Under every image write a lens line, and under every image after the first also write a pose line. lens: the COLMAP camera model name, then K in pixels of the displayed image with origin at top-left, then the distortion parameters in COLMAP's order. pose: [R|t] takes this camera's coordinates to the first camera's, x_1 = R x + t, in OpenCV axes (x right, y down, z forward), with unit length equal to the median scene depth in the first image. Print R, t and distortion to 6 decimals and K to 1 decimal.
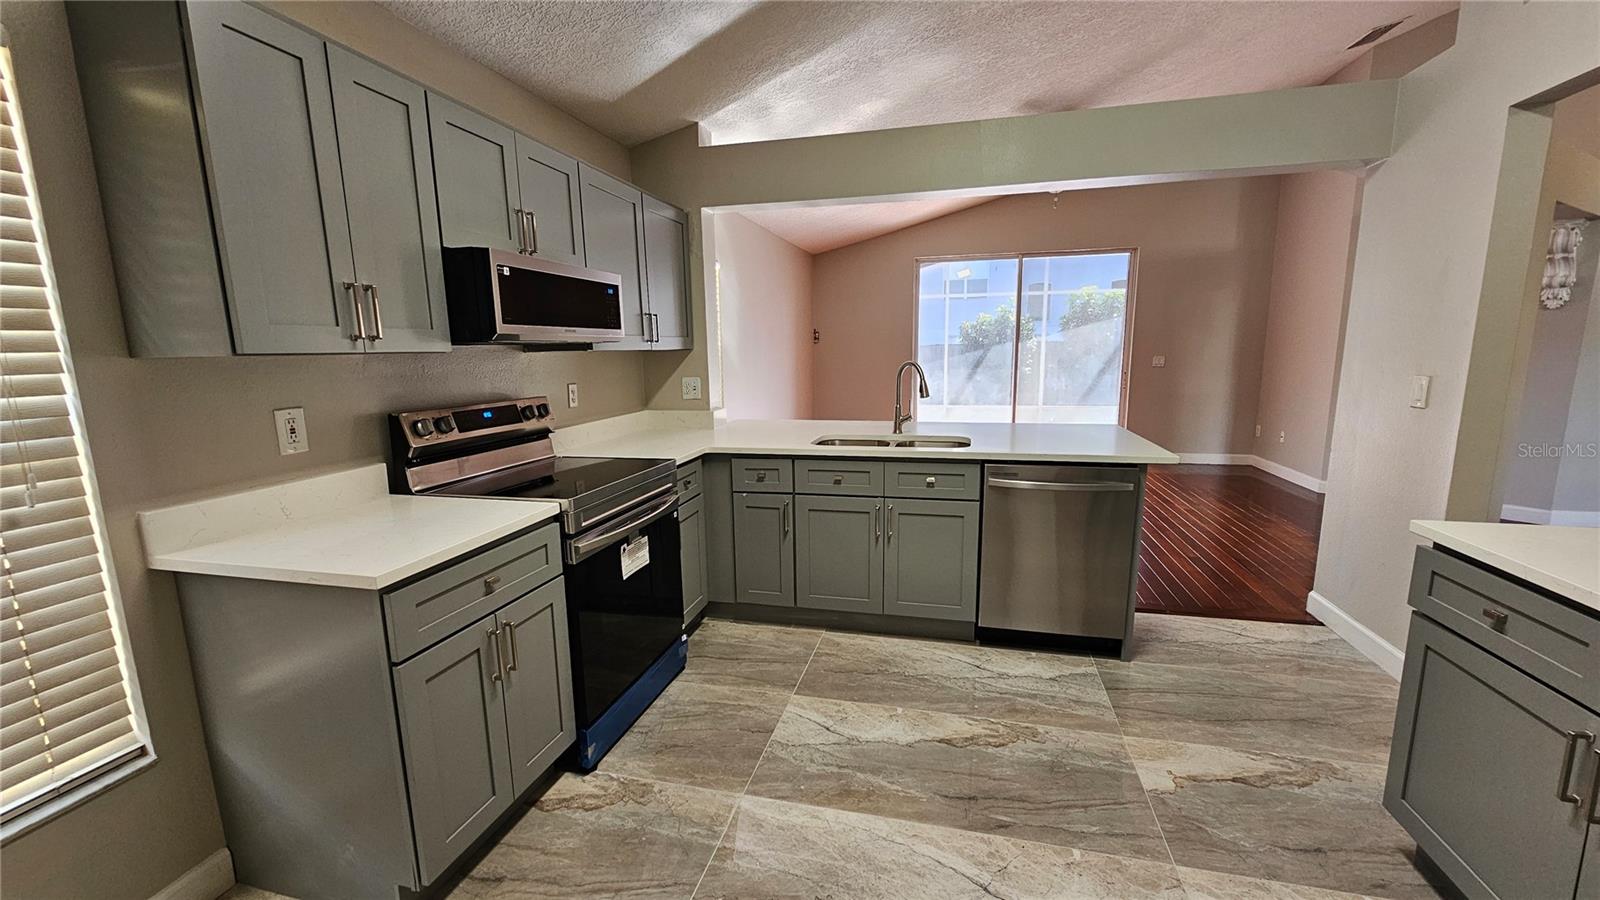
lens RADIAL K [[651.8, 0, 797.4], [0, 651.8, 461.0], [0, 0, 1]] dist [0.001227, -0.002026]
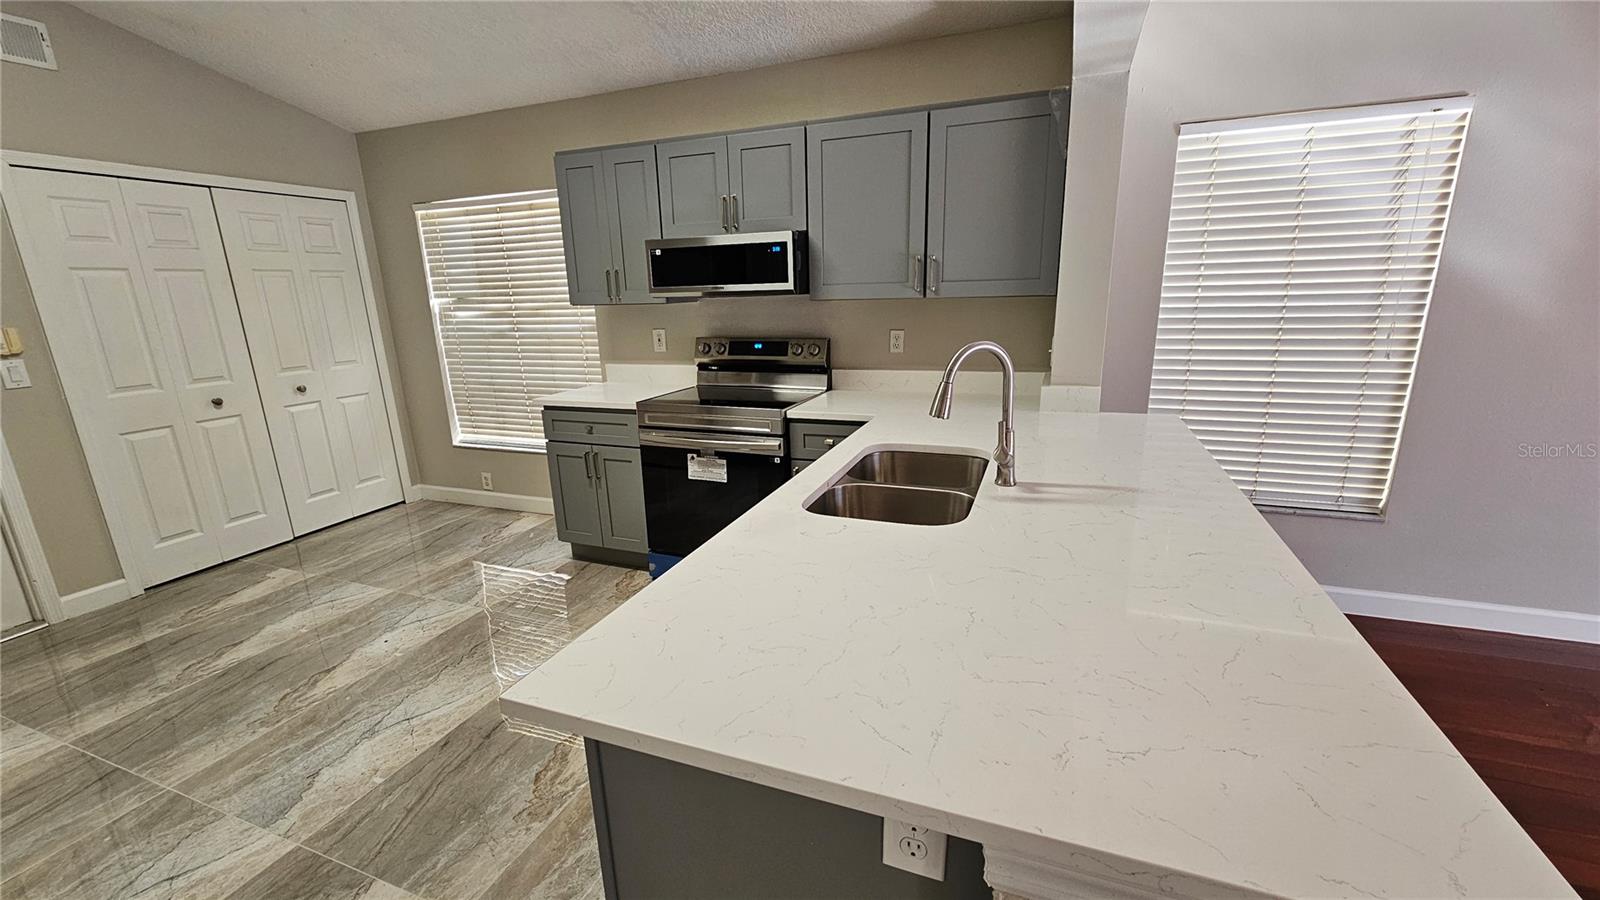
lens RADIAL K [[651.8, 0, 797.4], [0, 651.8, 461.0], [0, 0, 1]] dist [0.001227, -0.002026]
pose [[-0.127649, 0.274776, -0.952997, 0.916393], [-0.140121, 0.946224, 0.291592, -0.258054], [0.981872, 0.170757, -0.082283, 1.243196]]
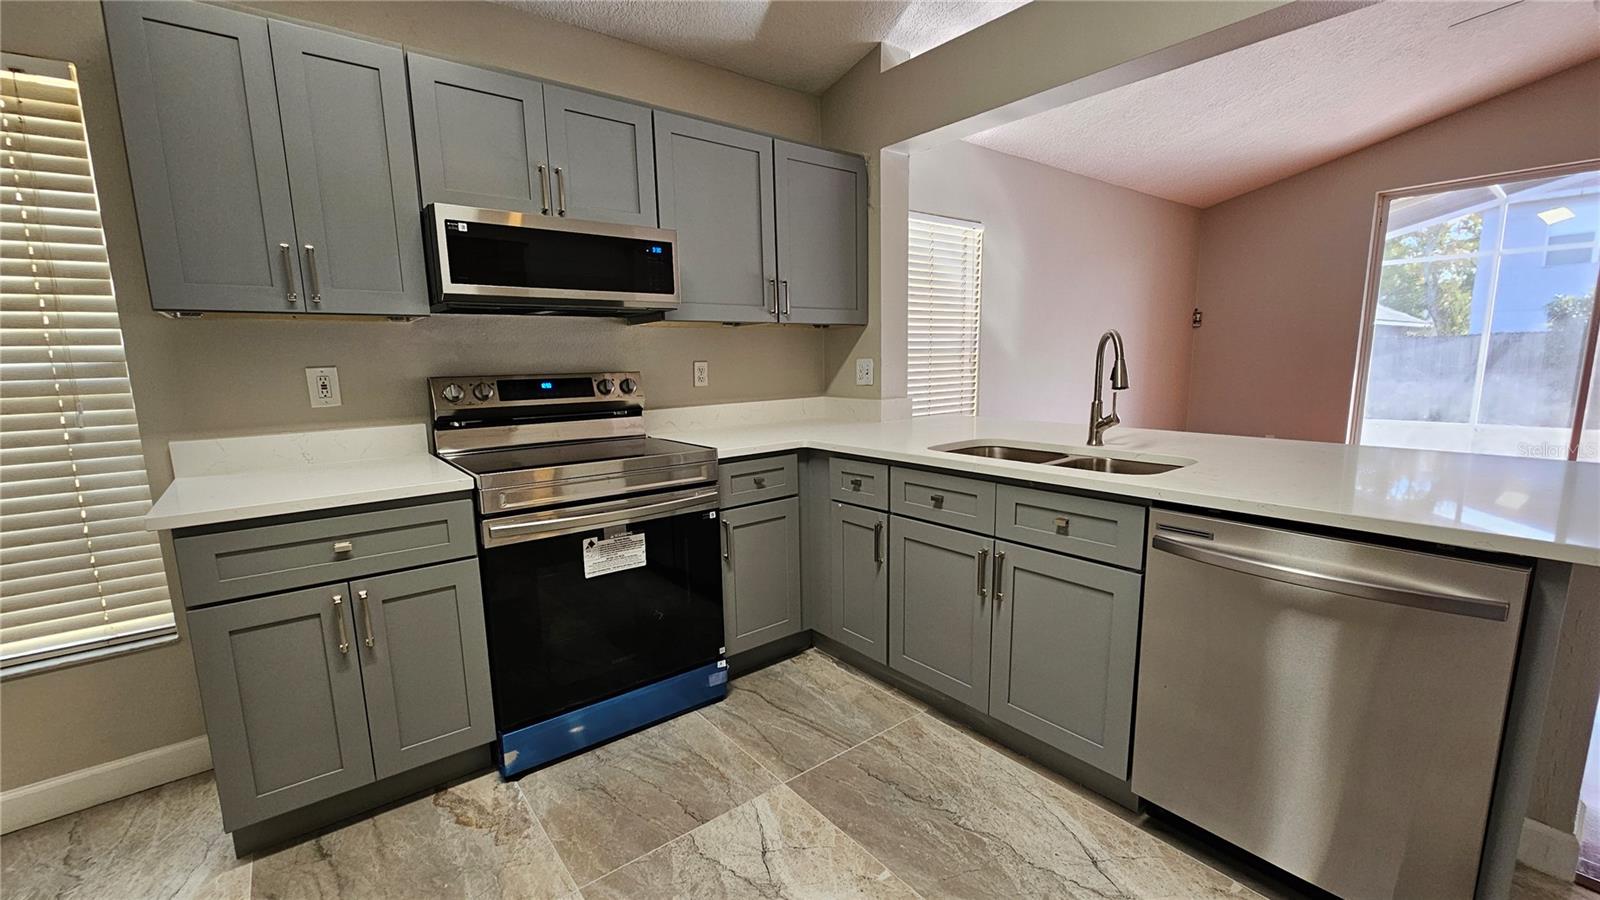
lens RADIAL K [[651.8, 0, 797.4], [0, 651.8, 461.0], [0, 0, 1]] dist [0.001227, -0.002026]
pose [[0.795334, 0.097772, -0.598234, 0.432264], [-0.097958, 0.994665, 0.032329, -0.026386], [0.598204, 0.032890, 0.800669, 0.440480]]
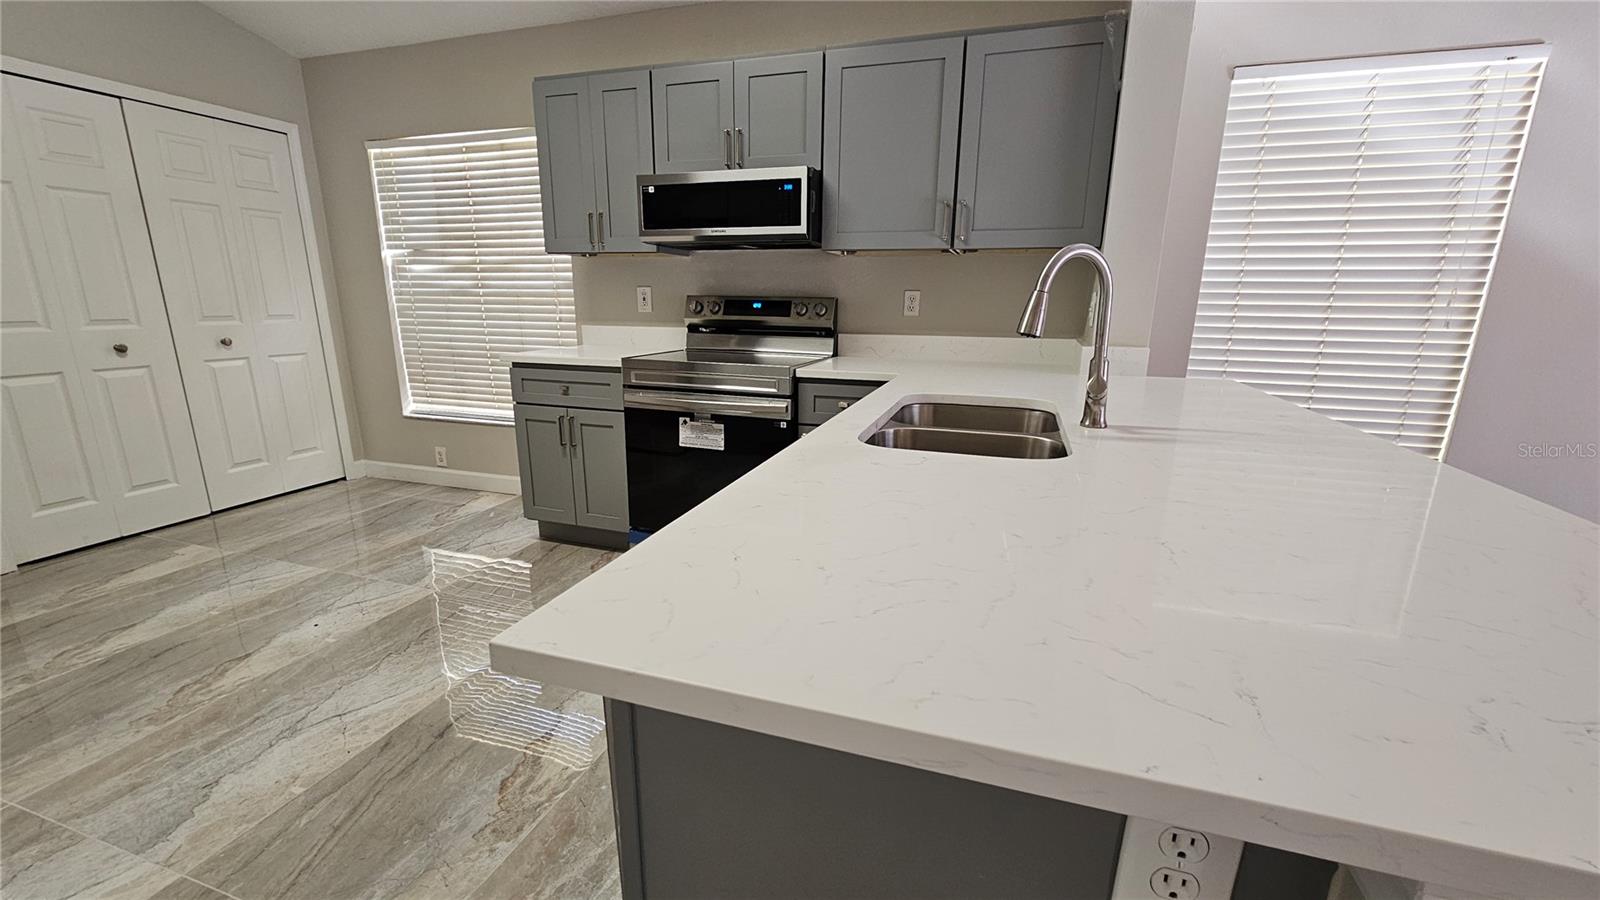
lens RADIAL K [[651.7, 0, 797.2], [0, 651.7, 460.8], [0, 0, 1]] dist [-0.000360, 0.000305]
pose [[-0.074634, 0.259573, -0.962835, 0.816108], [-0.179523, 0.946256, 0.269019, -0.140470], [0.980919, 0.192929, -0.024024, 1.167923]]
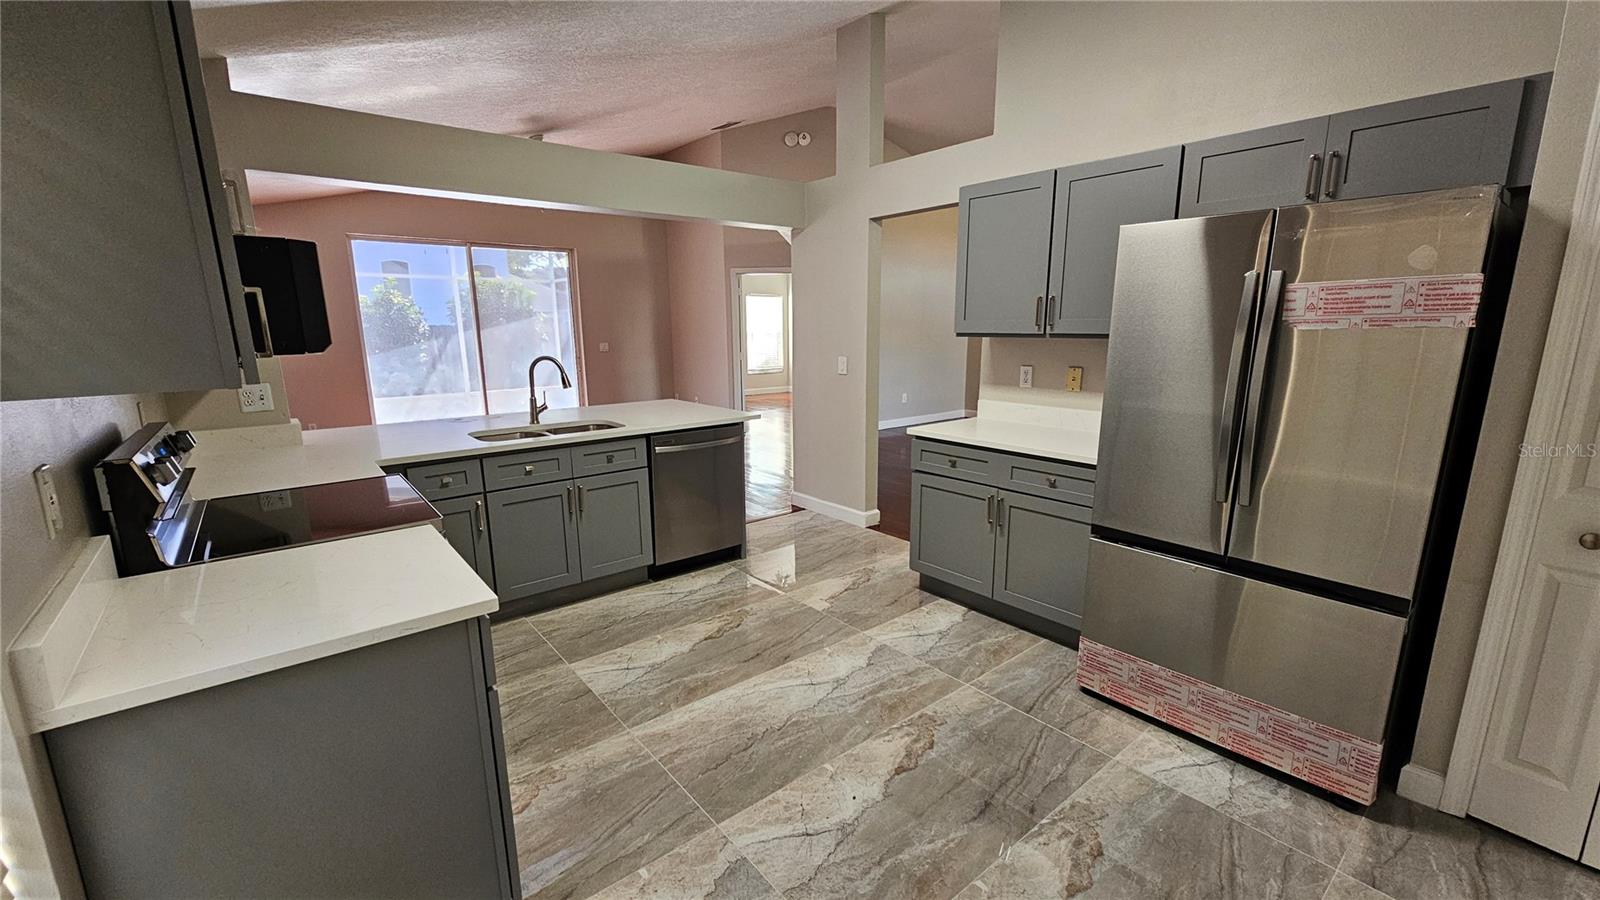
lens RADIAL K [[651.8, 0, 797.4], [0, 651.8, 461.0], [0, 0, 1]] dist [0.001227, -0.002026]
pose [[0.594332, -0.156843, 0.788777, -0.630855], [0.135376, 0.986314, 0.094118, -0.033947], [-0.792744, 0.050844, 0.607431, 0.009312]]
